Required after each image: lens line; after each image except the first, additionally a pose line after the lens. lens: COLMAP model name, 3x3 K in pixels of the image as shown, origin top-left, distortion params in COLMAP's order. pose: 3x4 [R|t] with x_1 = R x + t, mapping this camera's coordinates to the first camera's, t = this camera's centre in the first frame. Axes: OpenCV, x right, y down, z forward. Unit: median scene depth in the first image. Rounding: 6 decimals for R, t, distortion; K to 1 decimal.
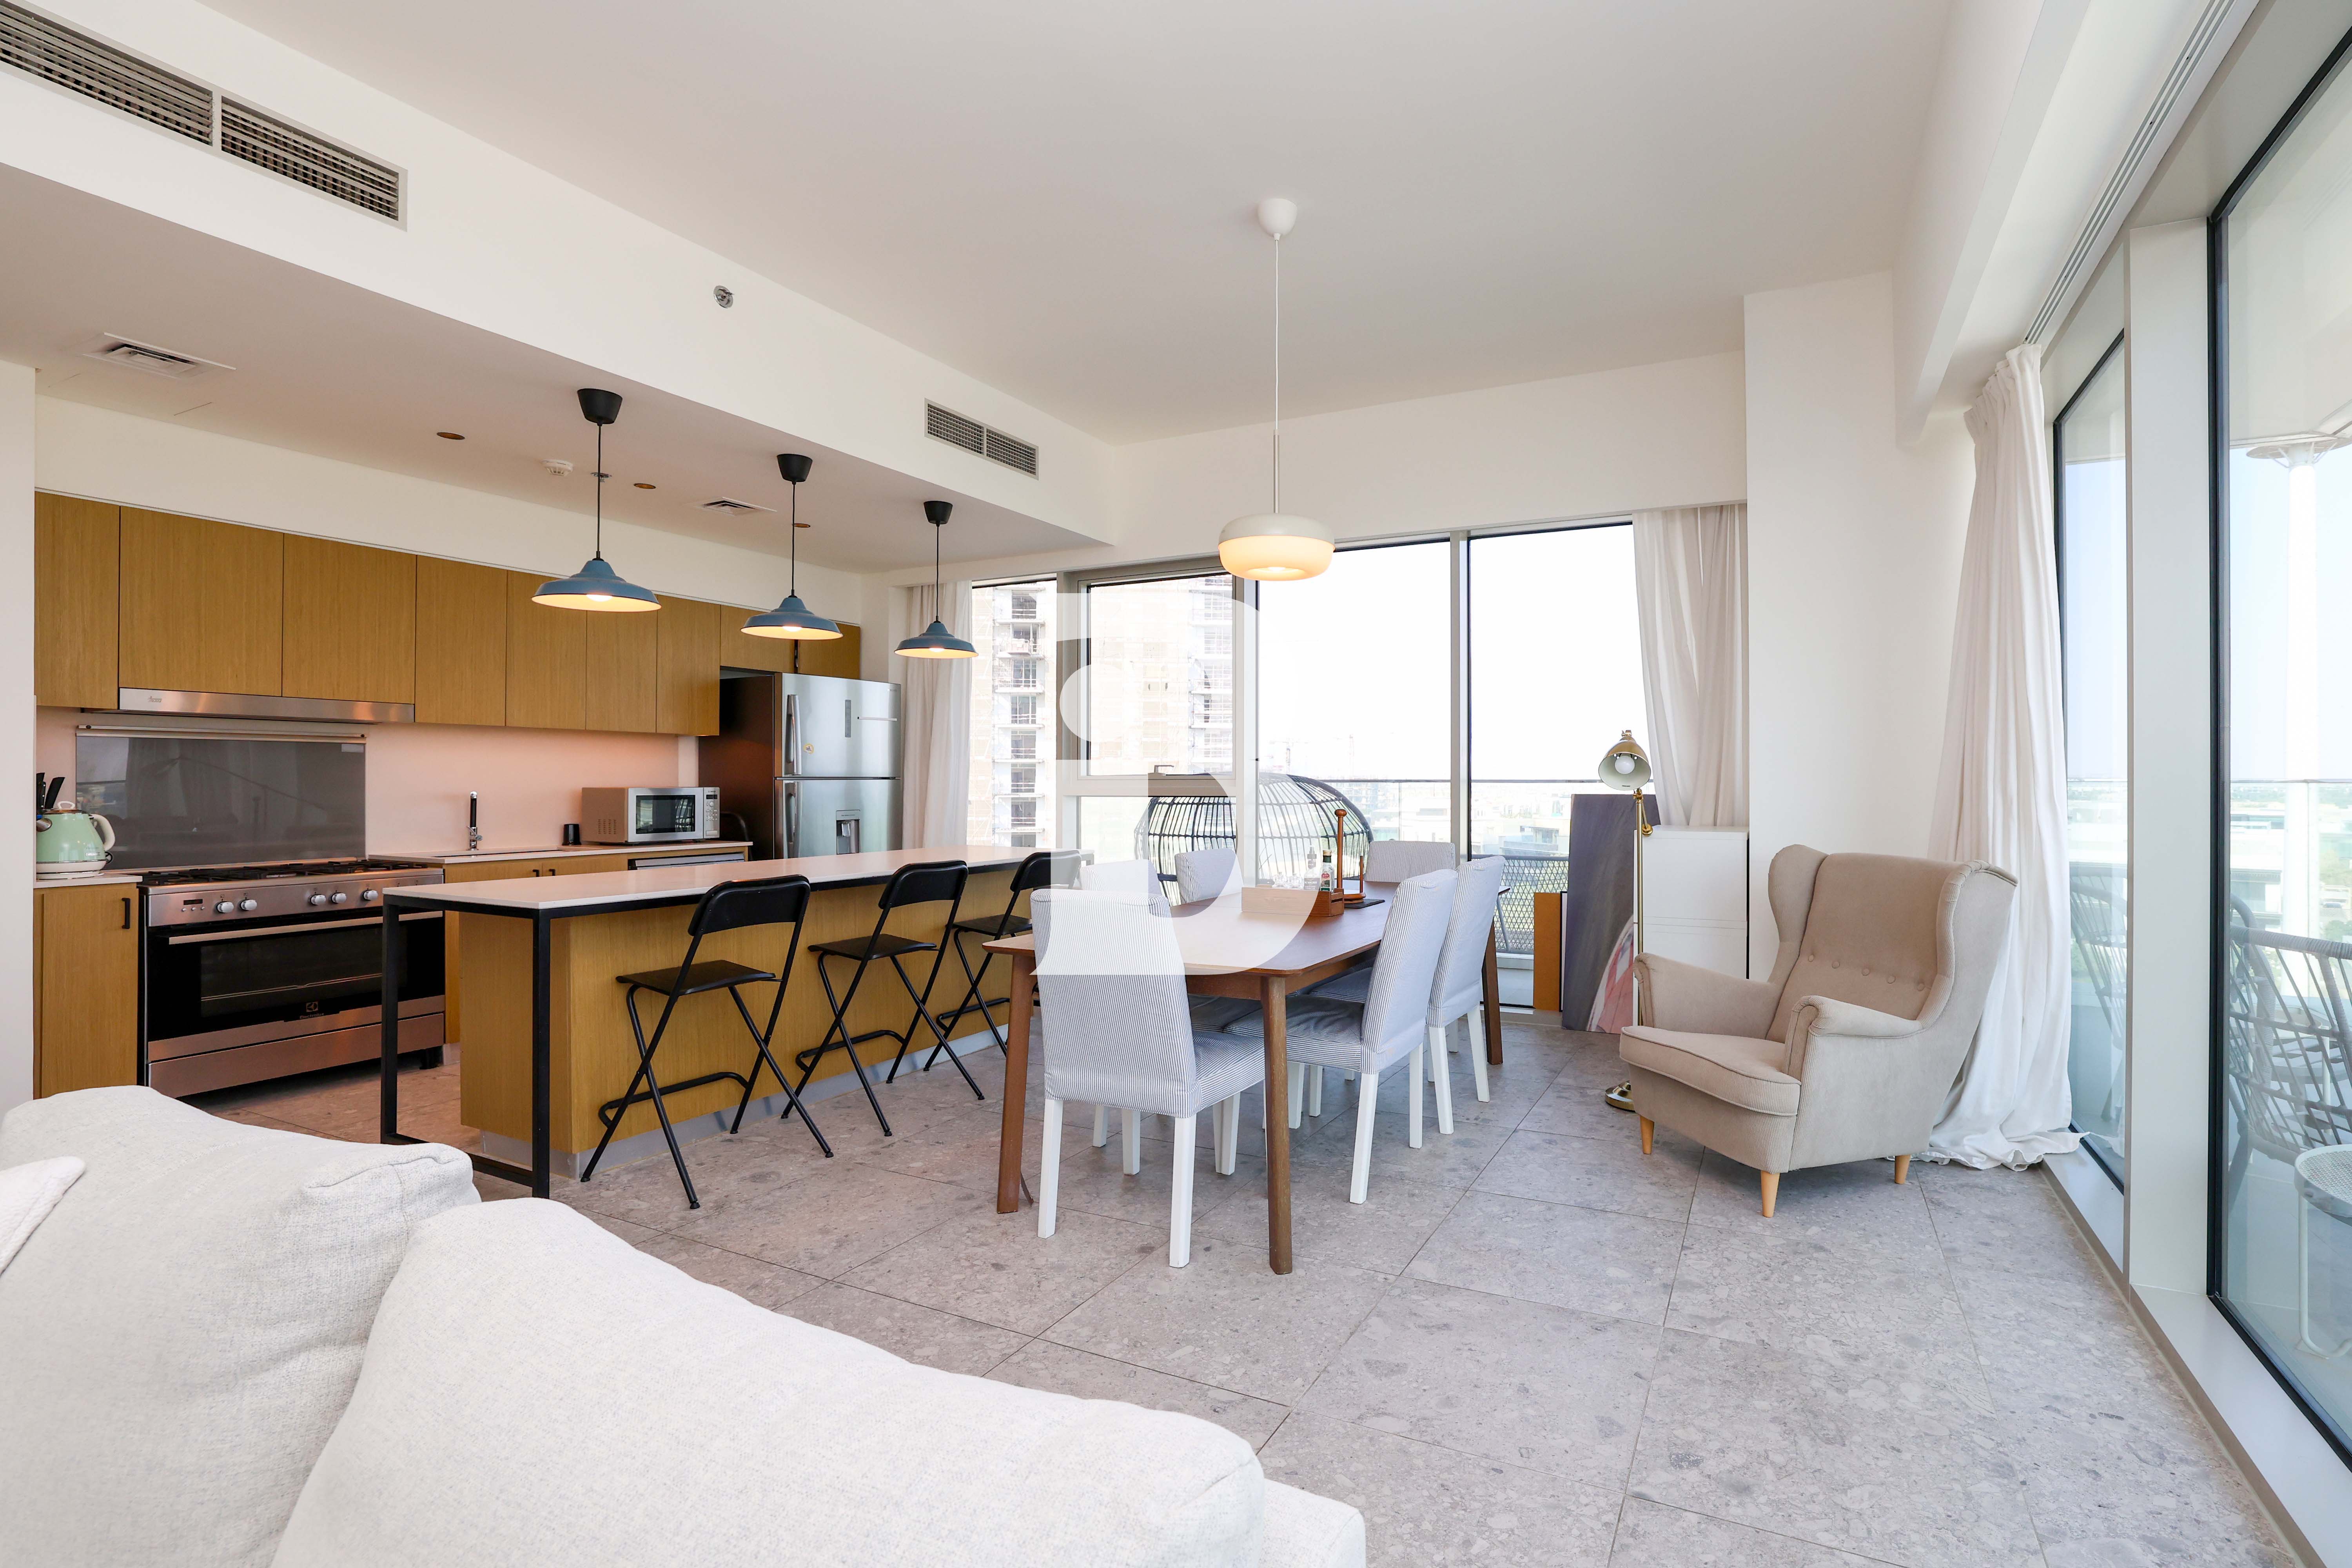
lens RADIAL K [[867.7, 0, 1176.0], [0, 867.7, 784.0], [0, 0, 1]] dist [0.001259, 0.000146]
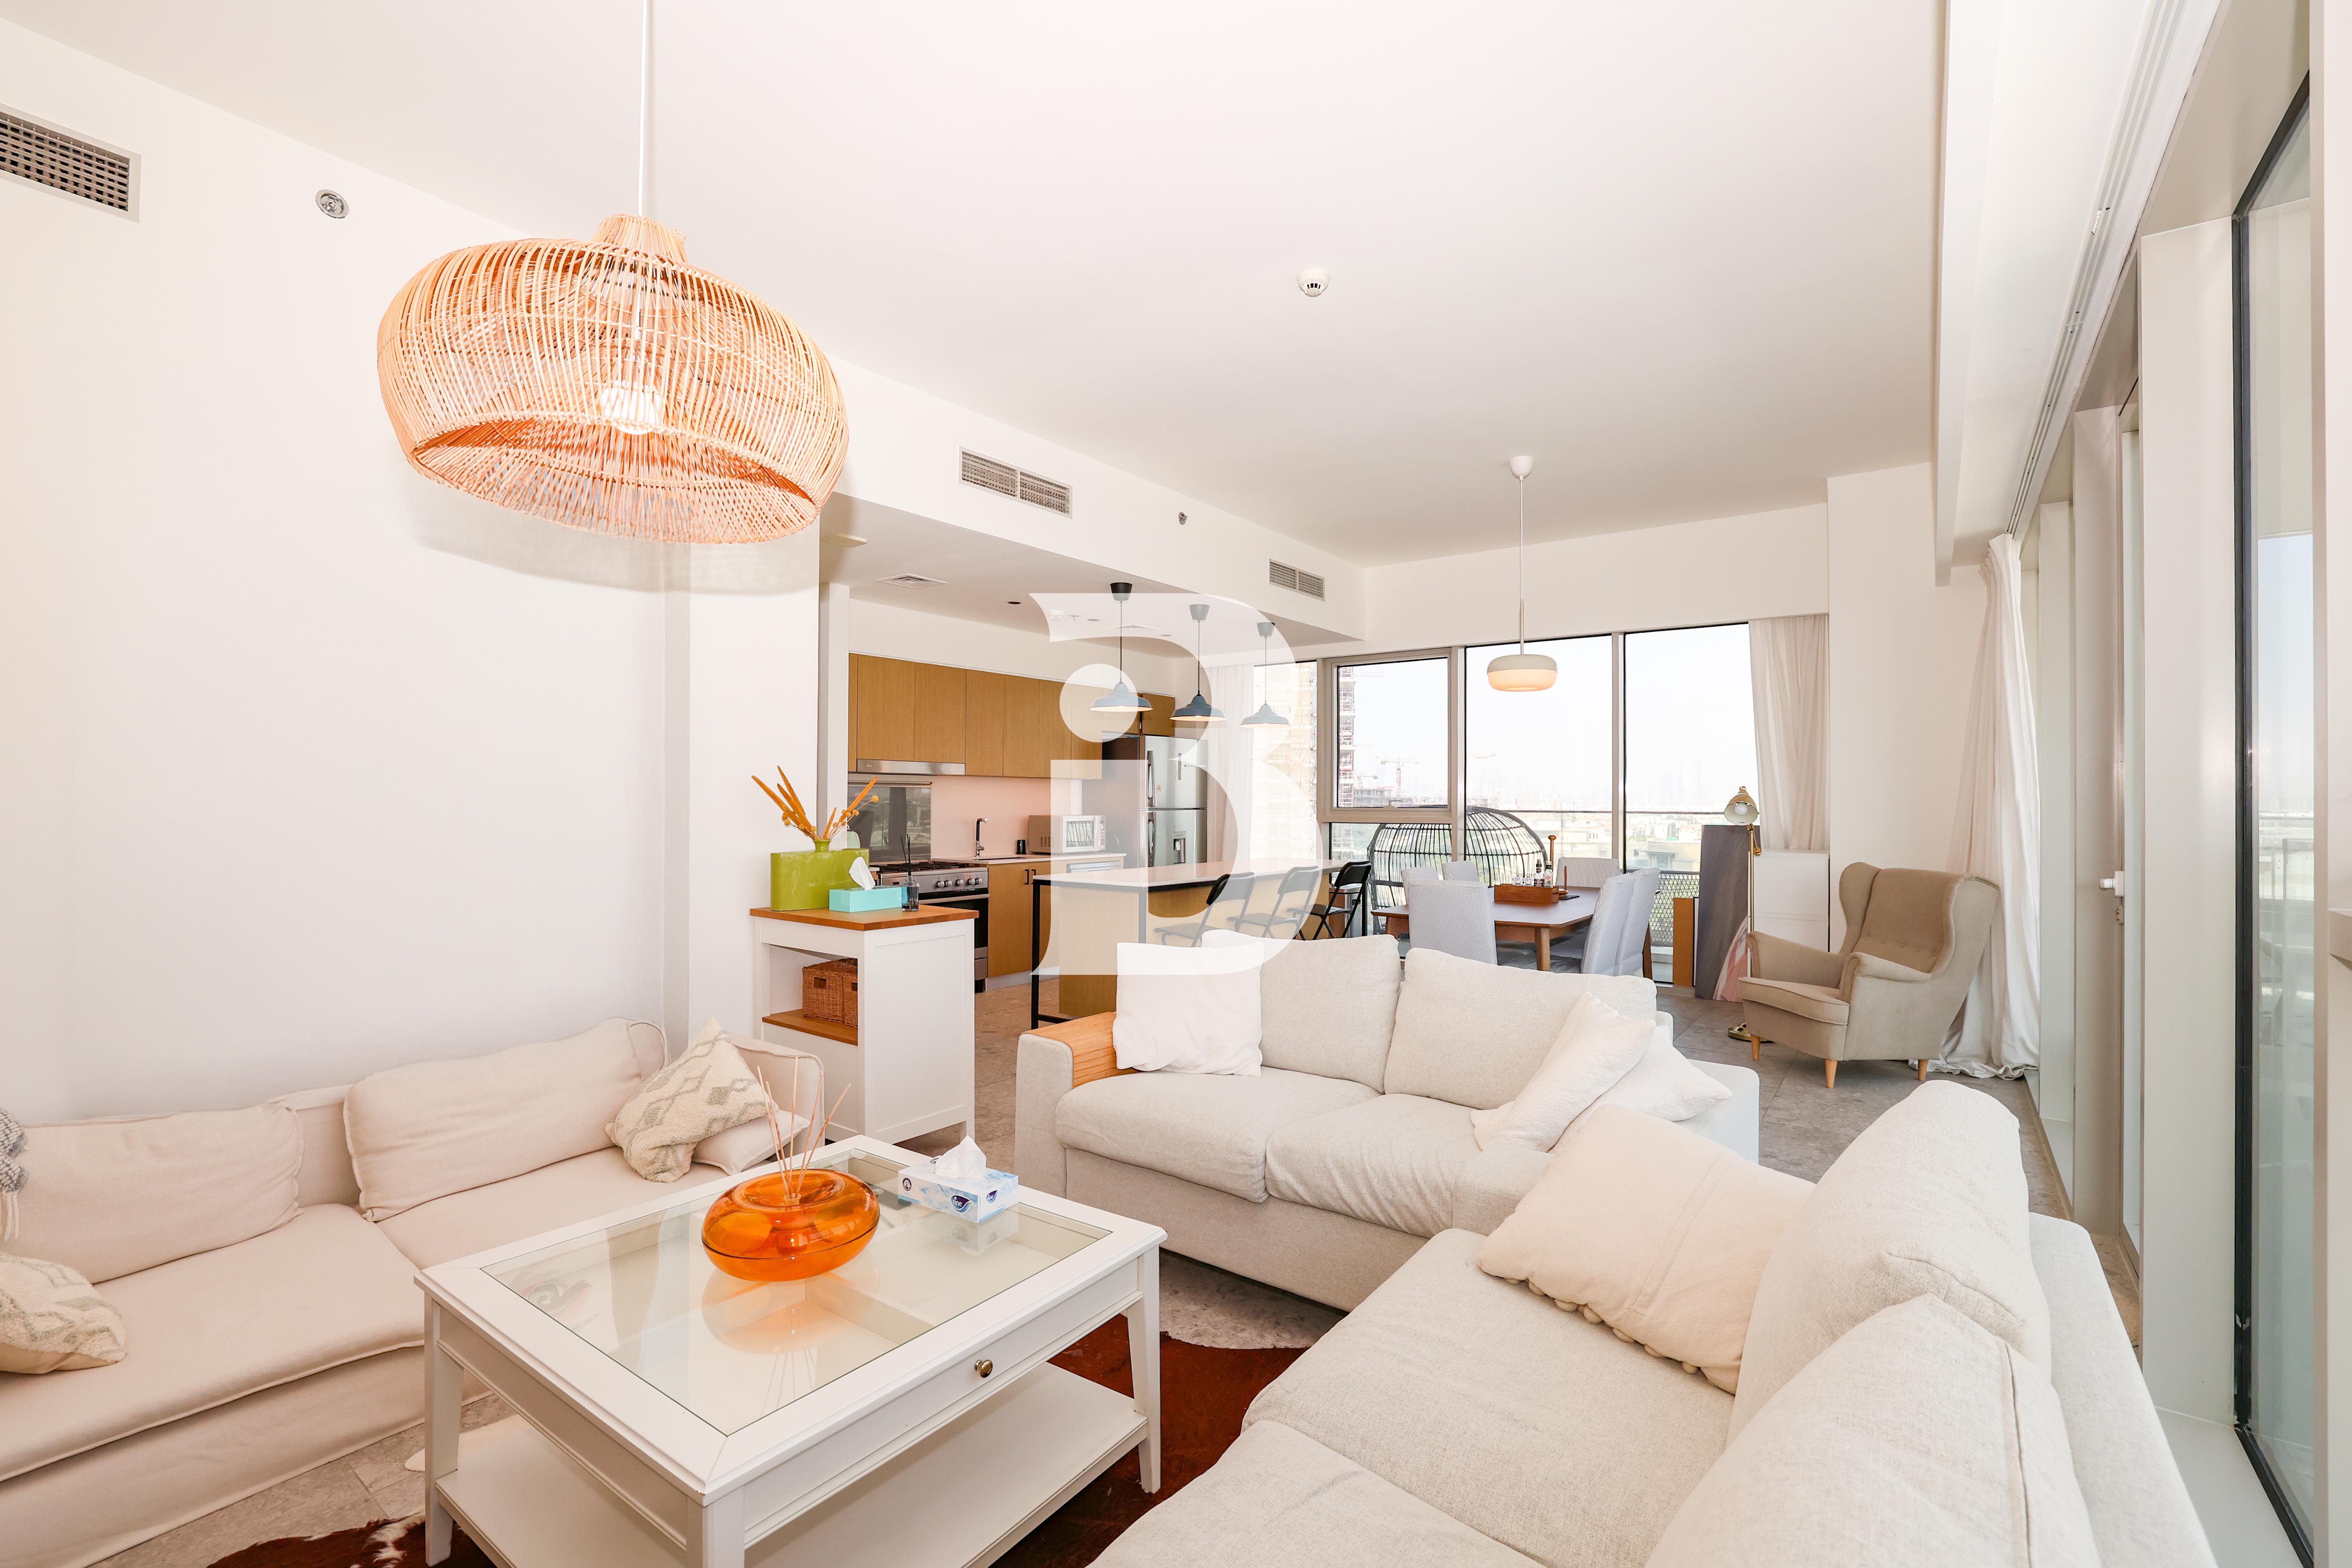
lens RADIAL K [[1025.4, 0, 1176.0], [0, 1025.4, 784.0], [0, 0, 1]] dist [0.001968, 0.000354]
pose [[0.999503, 0.007959, -0.030503, -0.400380], [-0.008314, 0.999899, -0.011534, -0.033637], [0.030408, 0.011782, 0.999468, -0.791149]]
